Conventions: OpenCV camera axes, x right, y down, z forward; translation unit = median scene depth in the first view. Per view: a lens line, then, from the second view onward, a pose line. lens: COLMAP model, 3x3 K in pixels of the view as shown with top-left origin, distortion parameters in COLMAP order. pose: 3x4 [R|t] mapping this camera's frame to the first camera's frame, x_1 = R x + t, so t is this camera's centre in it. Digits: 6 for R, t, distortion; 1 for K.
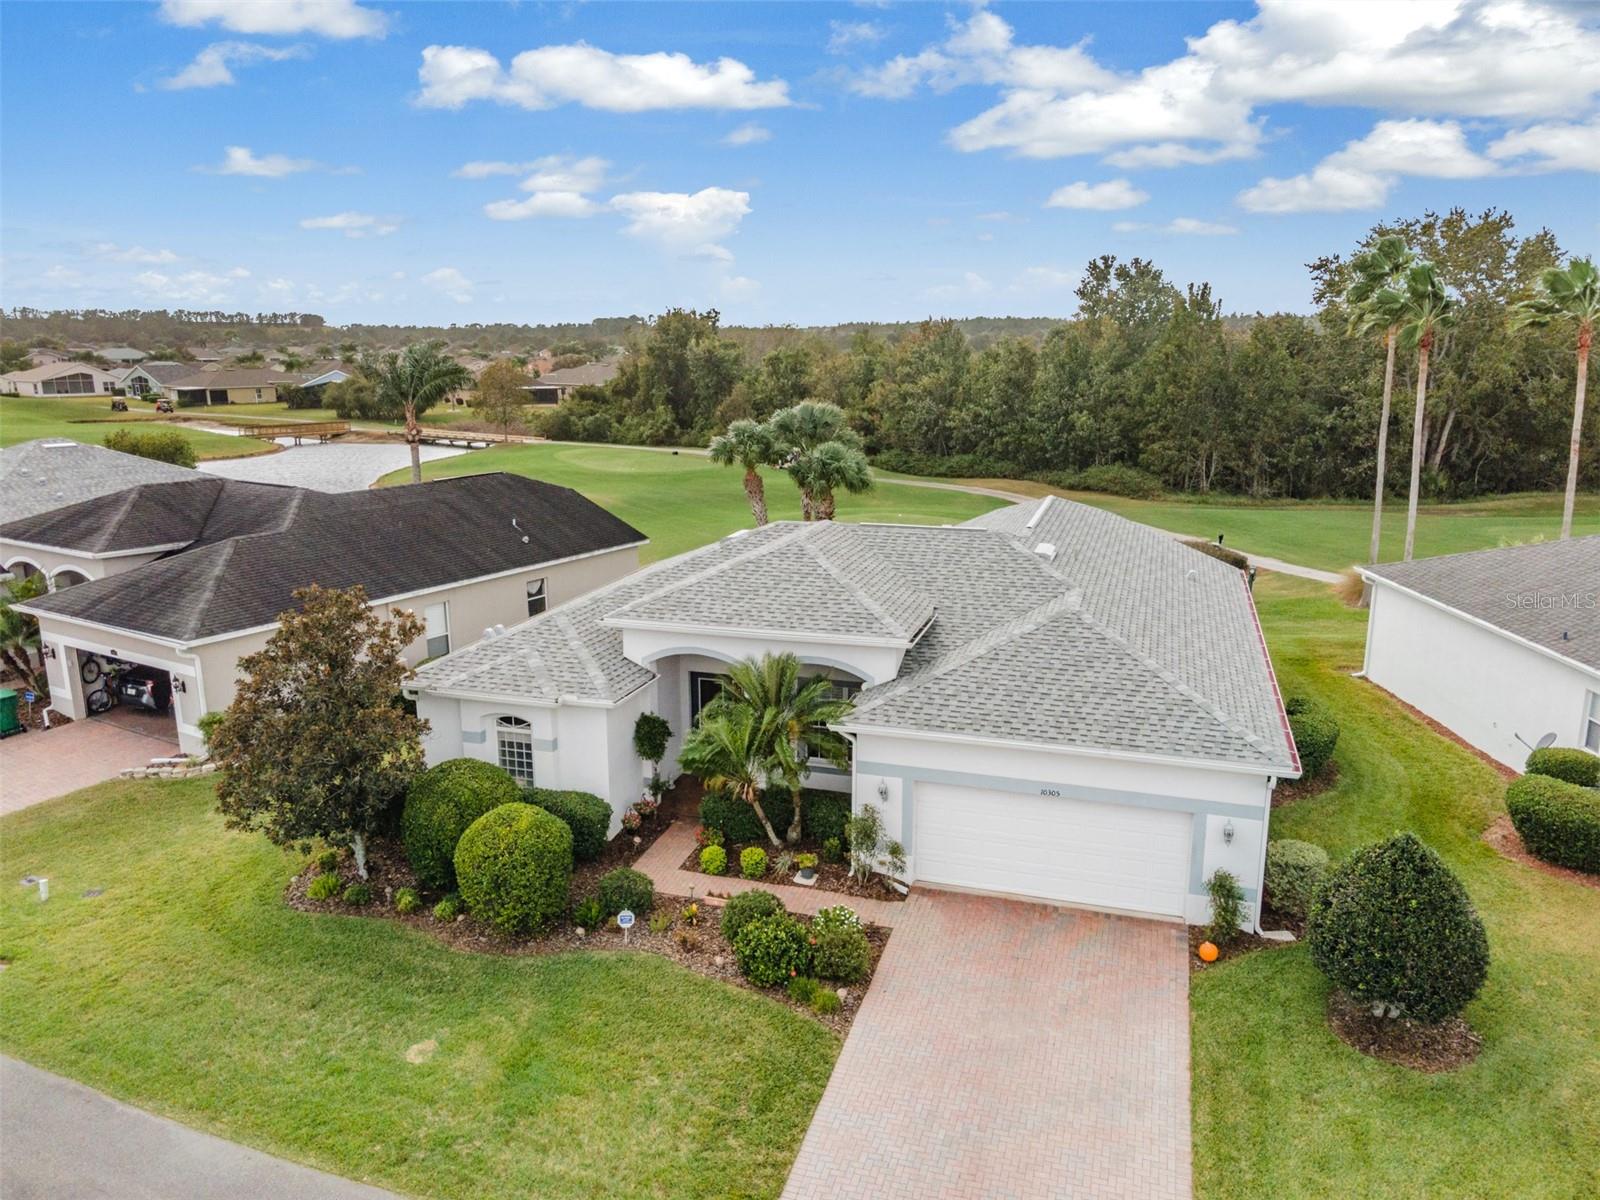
lens RADIAL K [[1164.9, 0, 793.6], [0, 1164.9, 607.1], [0, 0, 1]] dist [0.029823, 0.034908]
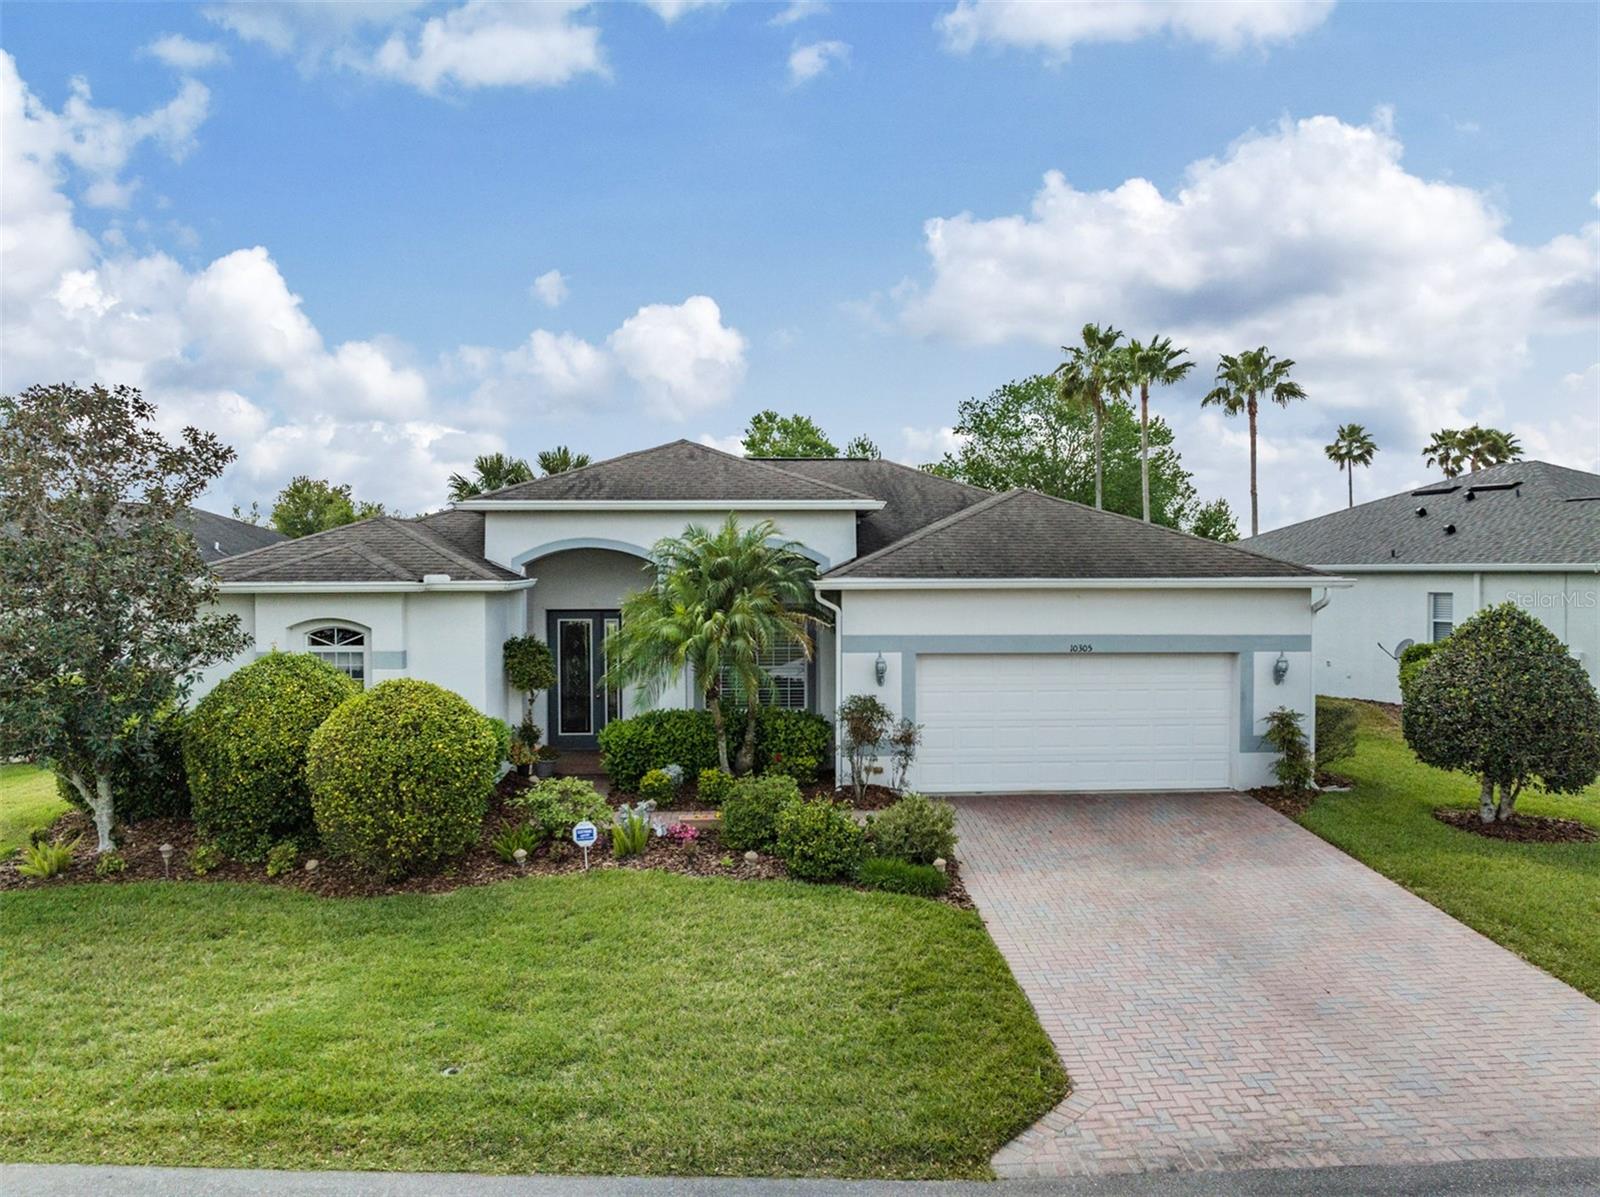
lens RADIAL K [[1127.0, 0, 802.7], [0, 1127.0, 588.0], [0, 0, 1]] dist [-0.040924, 0.004605]
pose [[0.937637, -0.003787, 0.347594, -0.210853], [0.077708, 0.976919, -0.198976, 0.225212], [-0.338818, 0.213578, 0.916290, 0.281206]]
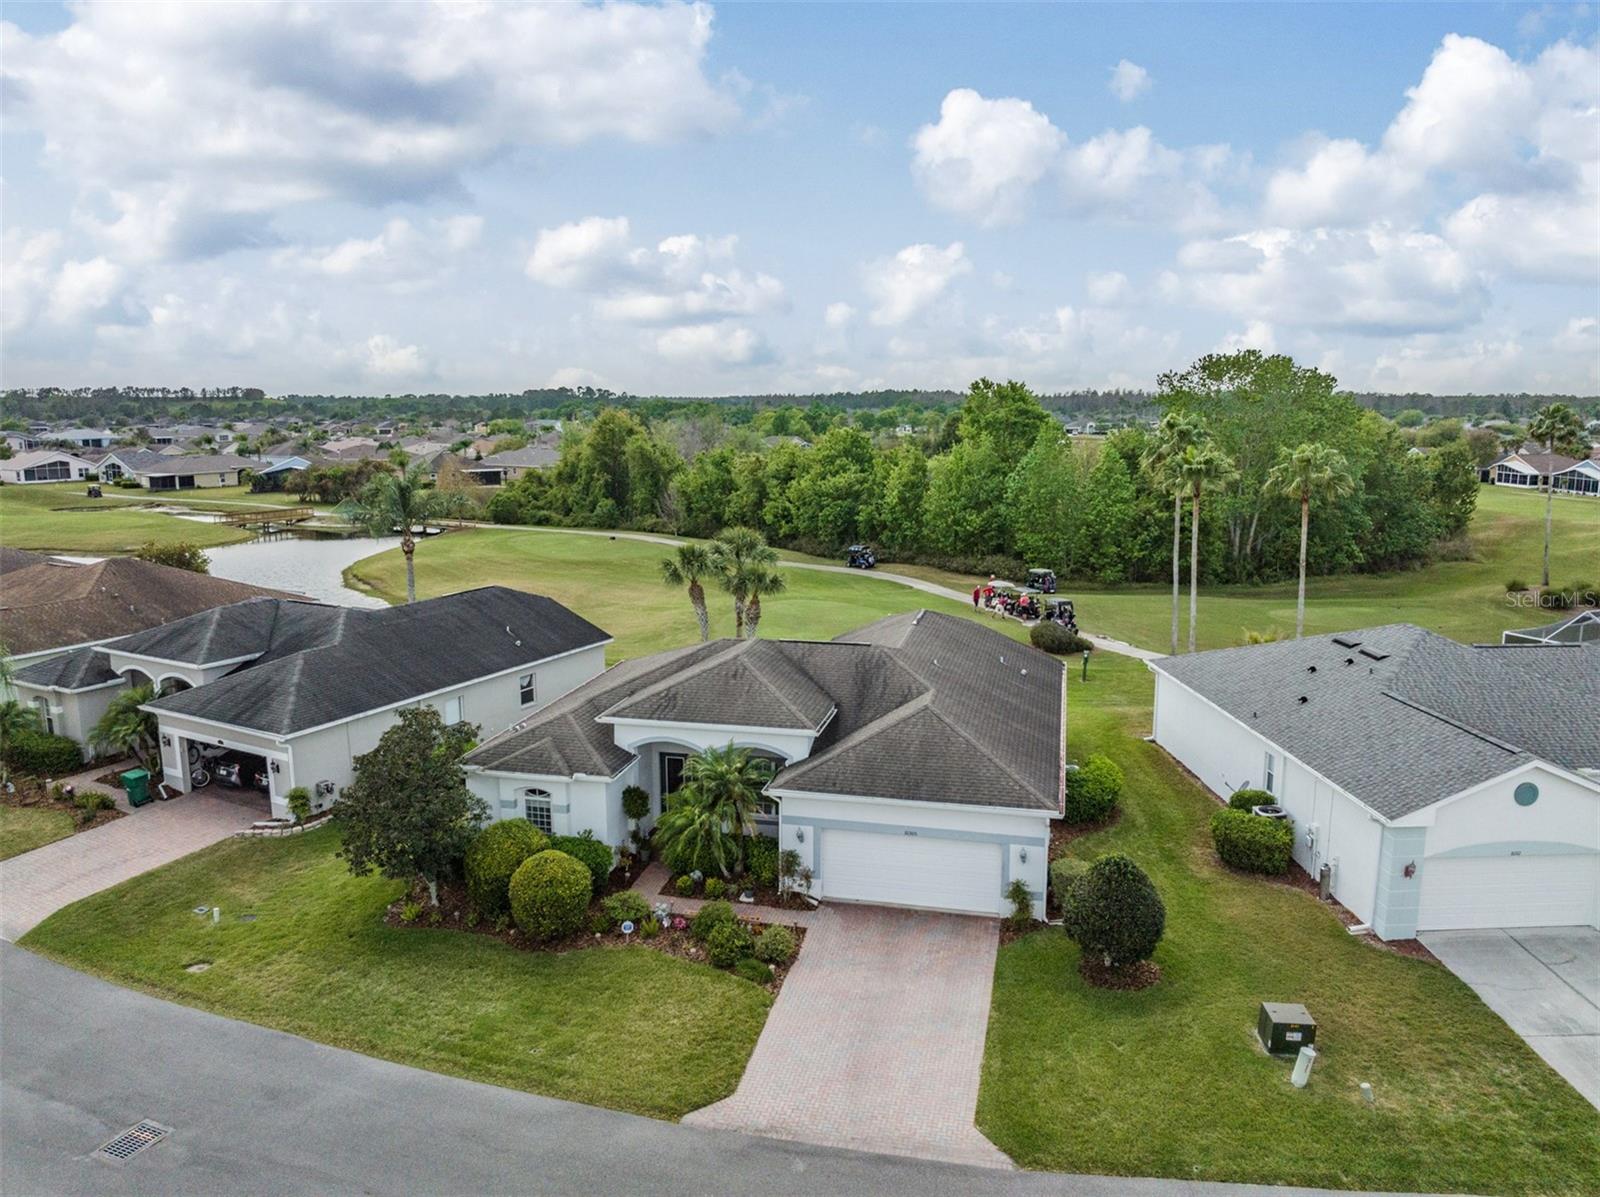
lens RADIAL K [[1127.0, 0, 802.7], [0, 1127.0, 588.0], [0, 0, 1]] dist [-0.040924, 0.004605]
pose [[0.997022, -0.009968, 0.076472, -0.022473], [0.014867, 0.997854, -0.063761, -0.056652], [-0.075672, 0.064708, 0.995031, -0.384612]]
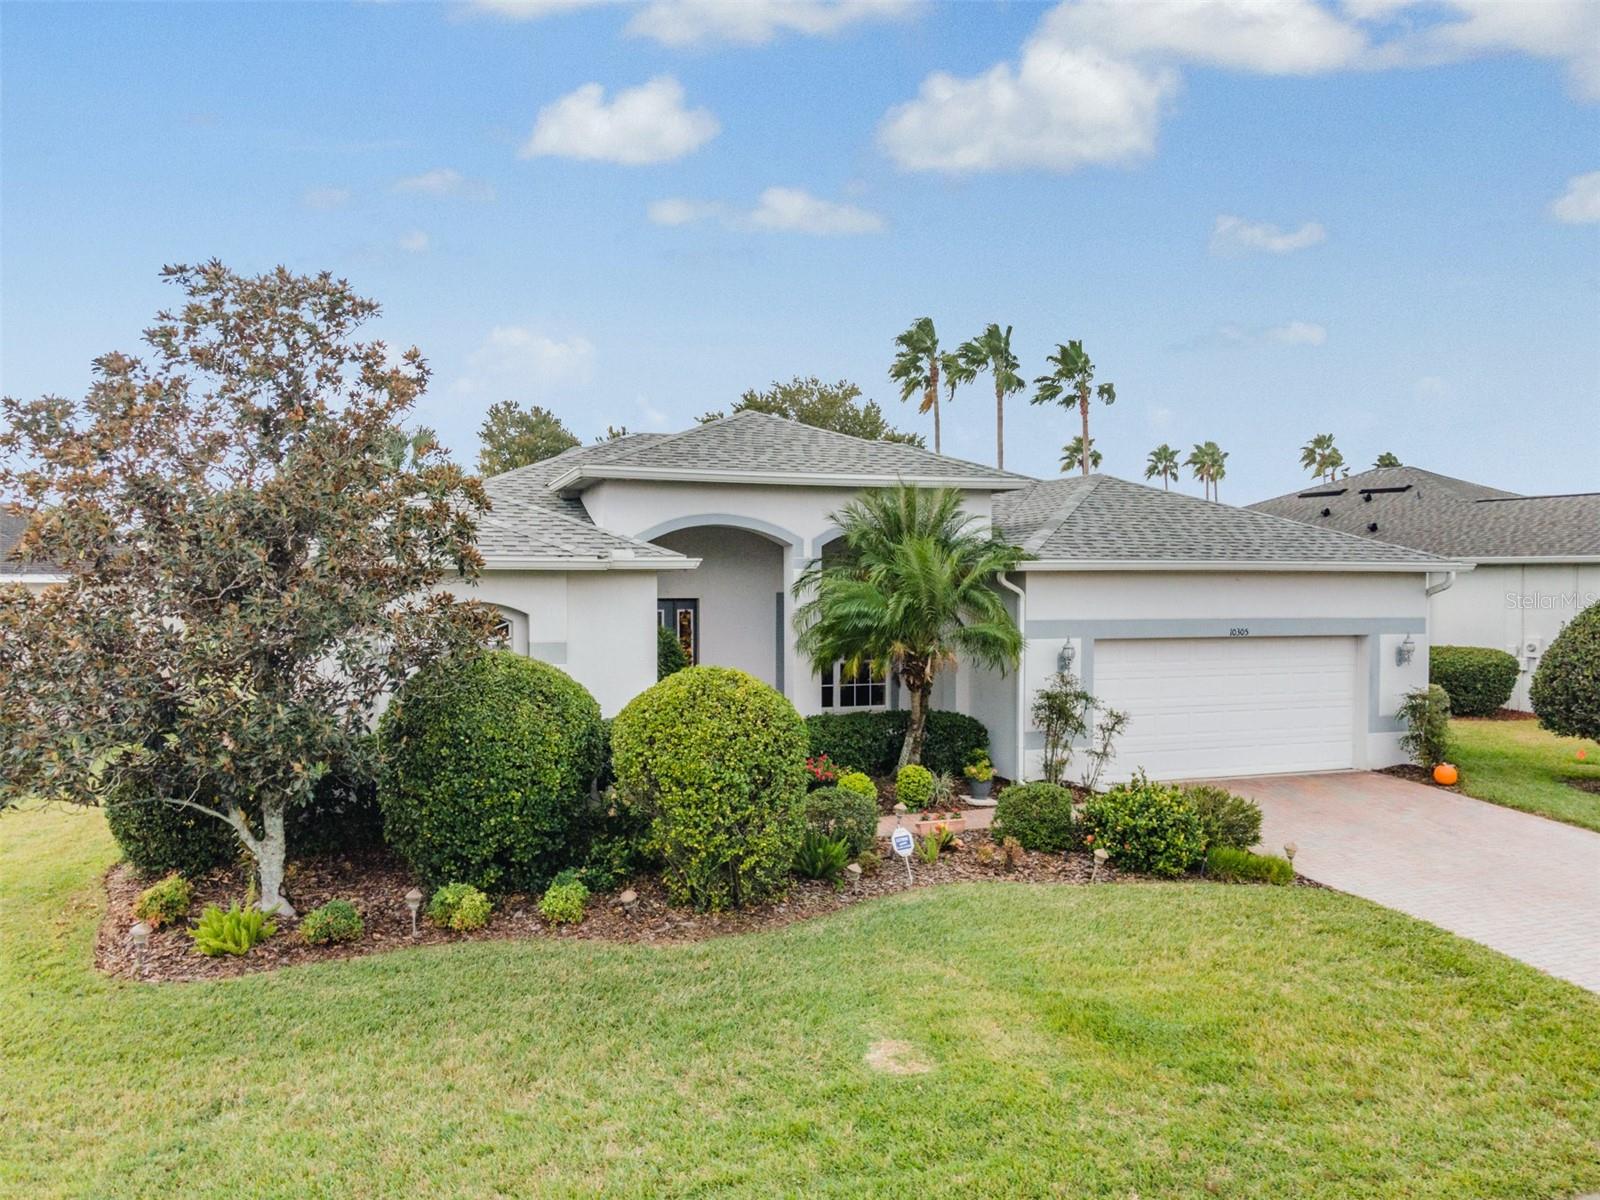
lens RADIAL K [[1164.9, 0, 793.6], [0, 1164.9, 607.1], [0, 0, 1]] dist [0.029823, 0.034908]
pose [[0.797675, -0.008756, 0.603023, -0.456687], [0.133941, 0.977495, -0.162984, 0.202311], [-0.588025, 0.210778, 0.780896, 0.463316]]
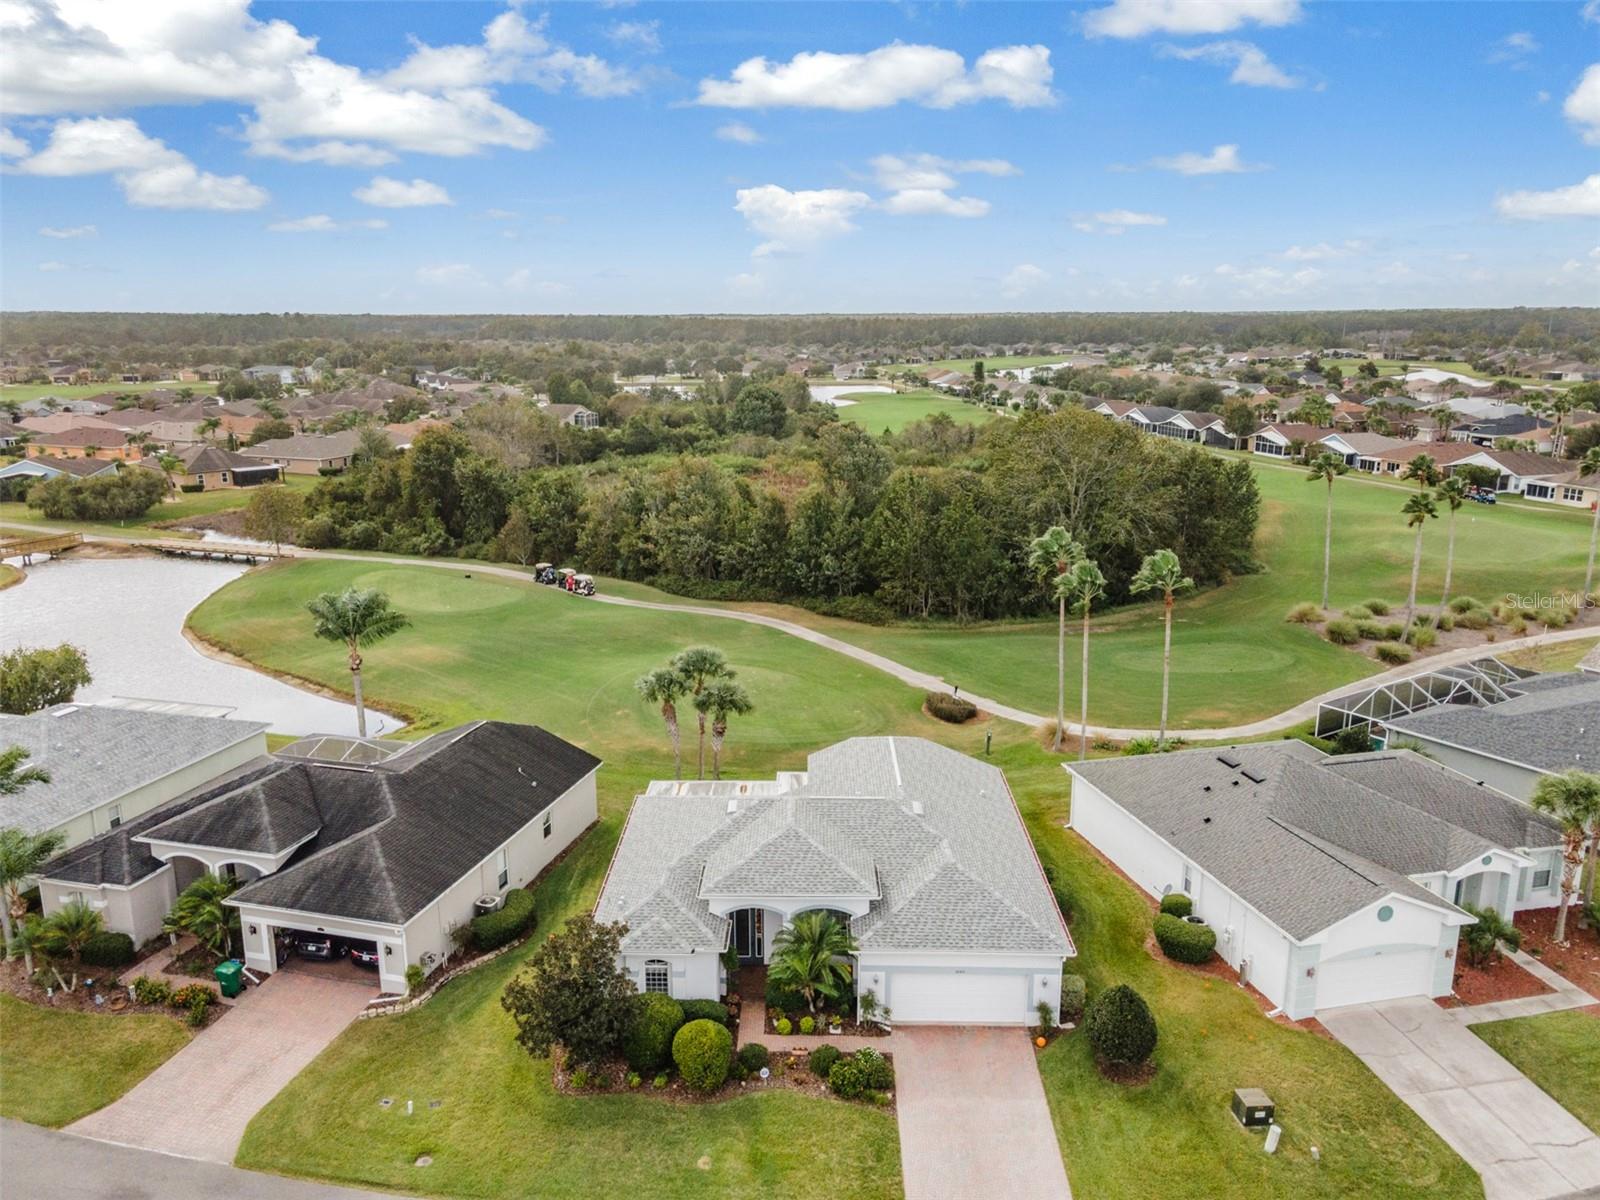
lens RADIAL K [[1181.7, 0, 792.1], [0, 1181.7, 605.1], [0, 0, 1]] dist [0.028417, 0.034458]
pose [[0.958886, -0.065394, 0.276154, -0.498336], [0.062333, 0.997858, 0.019858, -0.454209], [-0.276861, -0.001828, 0.960908, -0.753050]]
